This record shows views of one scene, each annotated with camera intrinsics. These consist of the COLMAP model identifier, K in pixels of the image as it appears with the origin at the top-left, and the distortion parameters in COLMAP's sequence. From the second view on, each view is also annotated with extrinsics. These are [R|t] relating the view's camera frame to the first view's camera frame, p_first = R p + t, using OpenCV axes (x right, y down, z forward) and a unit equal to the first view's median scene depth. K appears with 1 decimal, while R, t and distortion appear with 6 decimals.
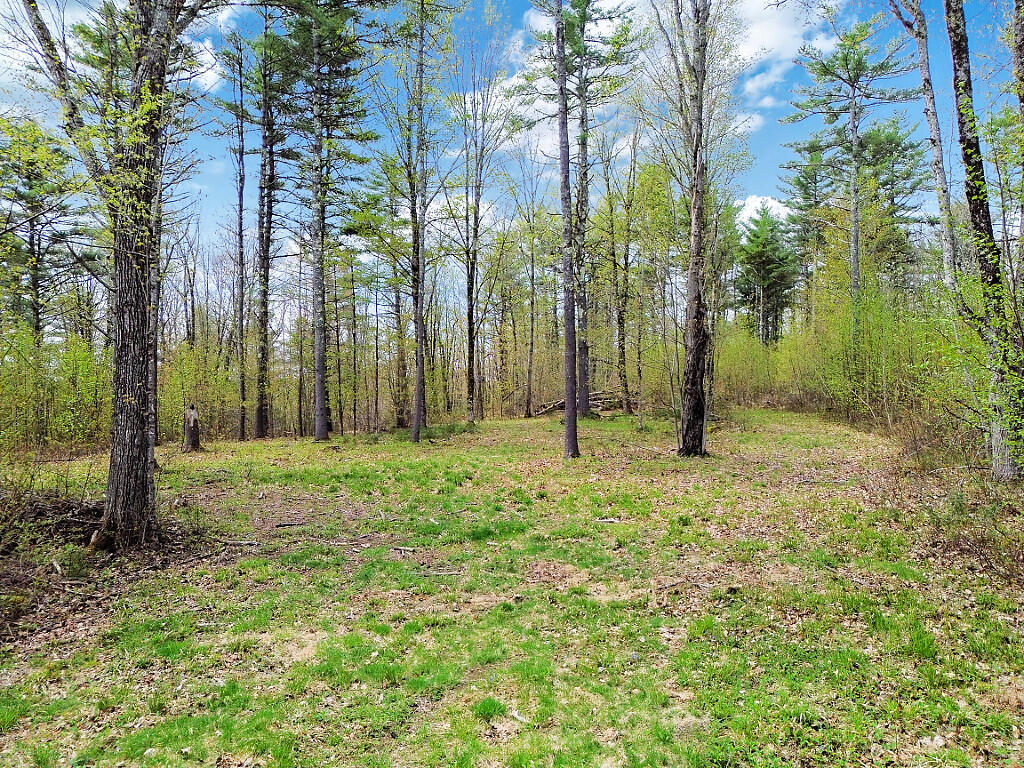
lens RADIAL K [[708.6, 0, 512.4], [0, 708.6, 378.8], [0, 0, 1]] dist [0.016465, -0.003226]
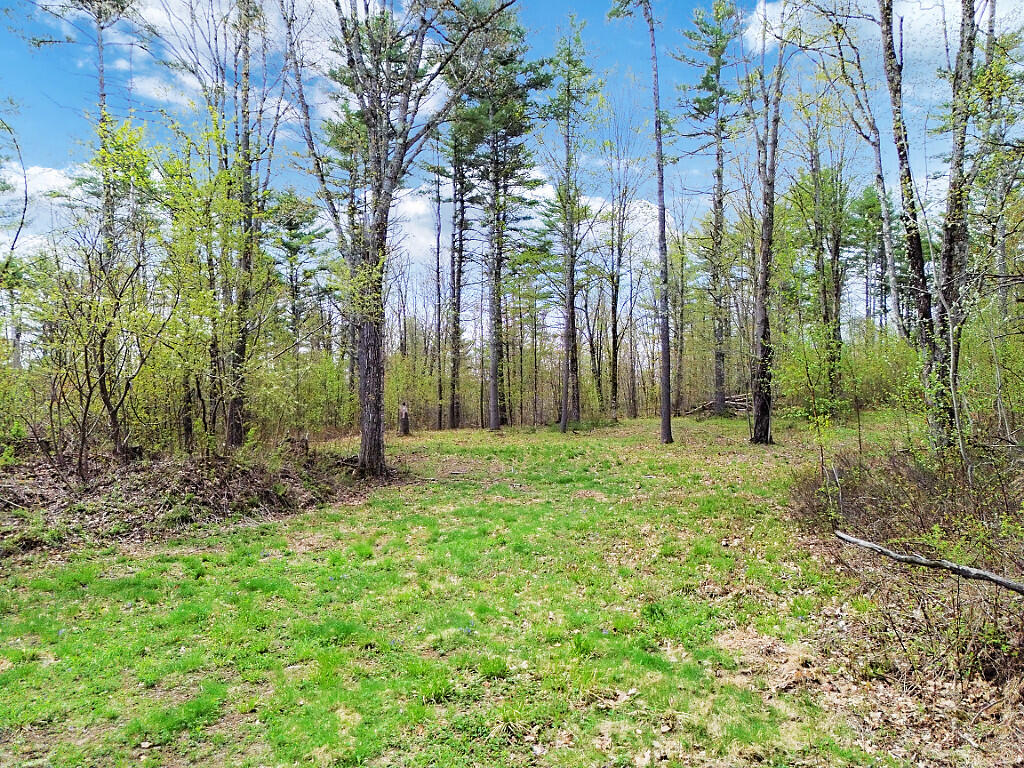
lens RADIAL K [[708.6, 0, 512.4], [0, 708.6, 378.8], [0, 0, 1]] dist [0.016465, -0.003226]
pose [[0.963007, -0.002891, -0.269461, 0.094215], [0.002676, 0.999996, -0.001166, -0.005225], [0.269464, 0.000401, 0.963010, -0.205082]]
